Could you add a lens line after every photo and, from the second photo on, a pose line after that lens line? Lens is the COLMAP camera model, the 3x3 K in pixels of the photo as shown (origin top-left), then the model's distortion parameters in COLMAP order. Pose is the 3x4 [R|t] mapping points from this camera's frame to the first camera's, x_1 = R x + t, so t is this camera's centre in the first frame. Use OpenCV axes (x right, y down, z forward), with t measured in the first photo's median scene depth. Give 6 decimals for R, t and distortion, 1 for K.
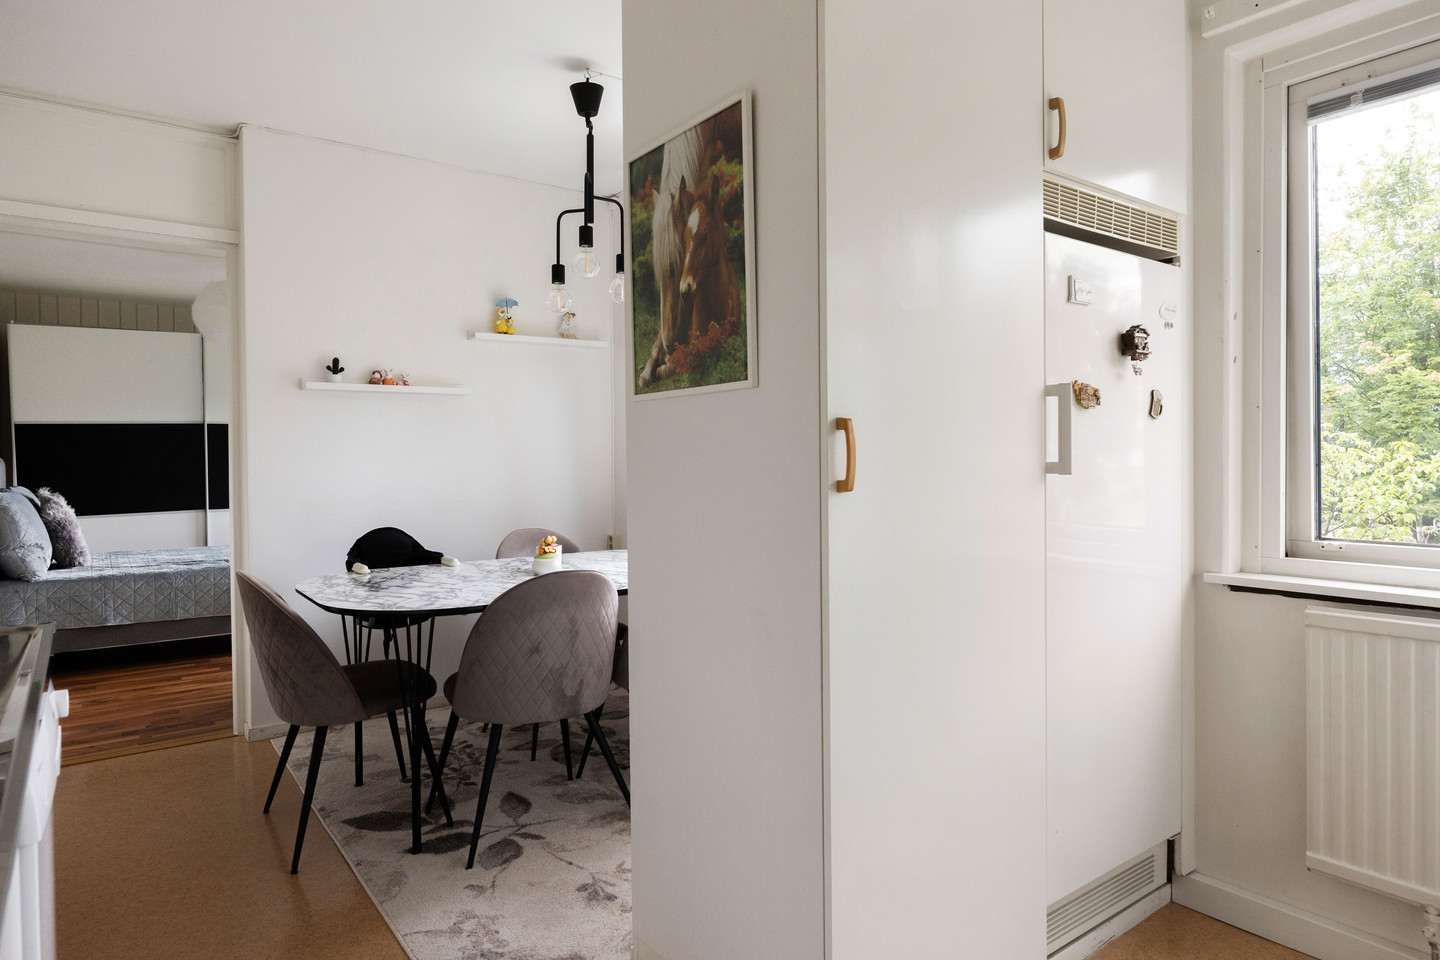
lens RADIAL K [[847.5, 0, 713.7], [0, 847.5, 473.1], [0, 0, 1]] dist [0.001890, -0.001020]
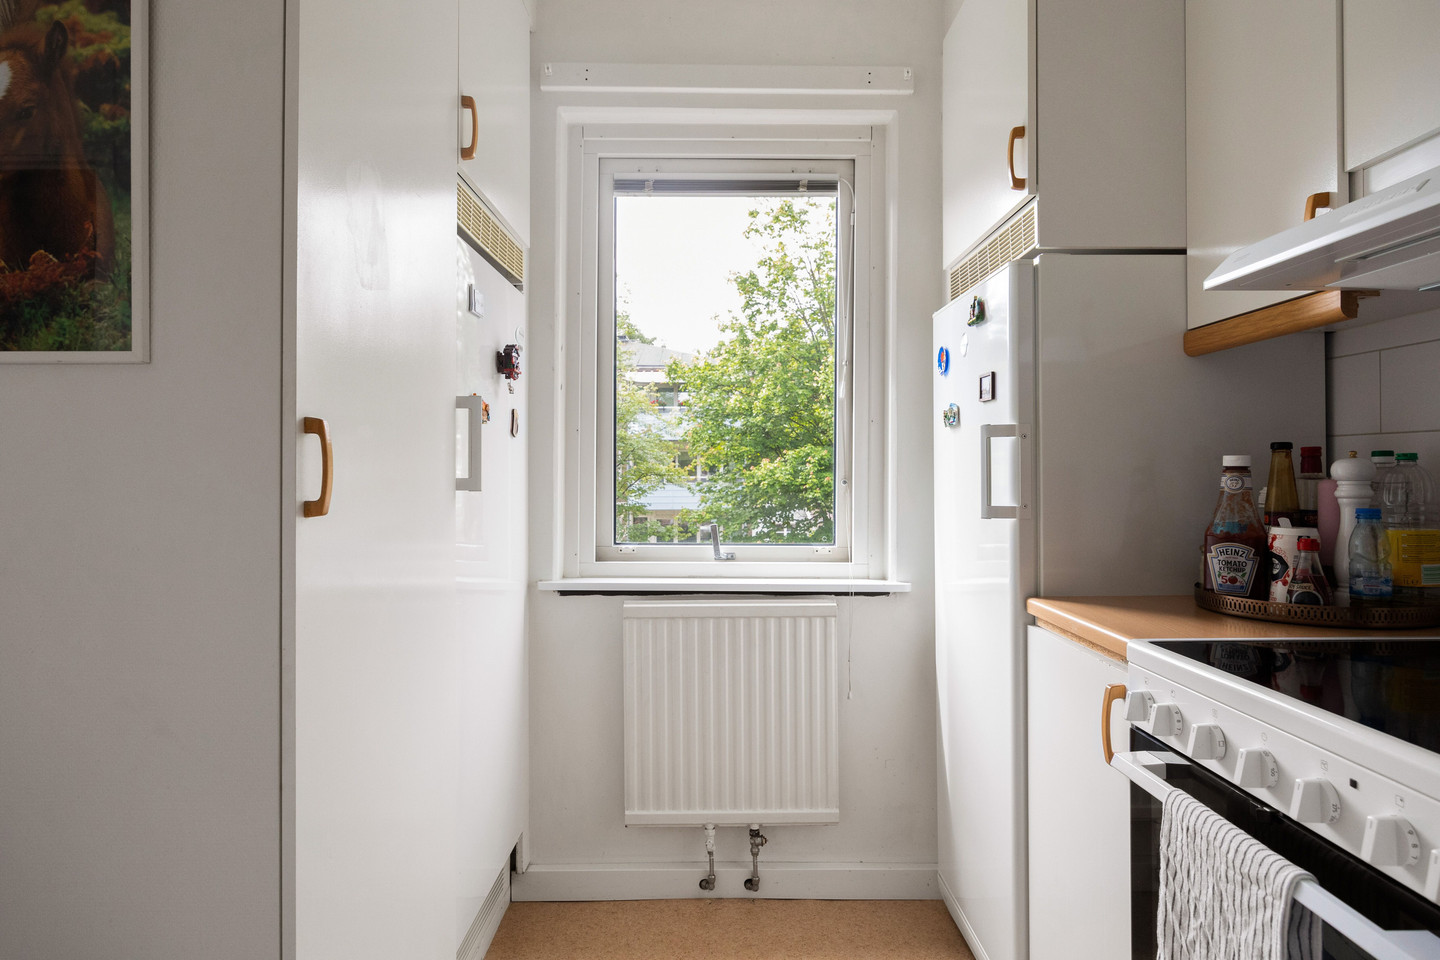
lens RADIAL K [[847.5, 0, 719.1], [0, 847.5, 469.8], [0, 0, 1]] dist [0.001890, -0.001020]
pose [[0.596230, 0.012533, 0.802716, -0.187608], [0.006684, 0.999766, -0.020574, -0.000804], [-0.802786, 0.017632, 0.596007, 0.210078]]
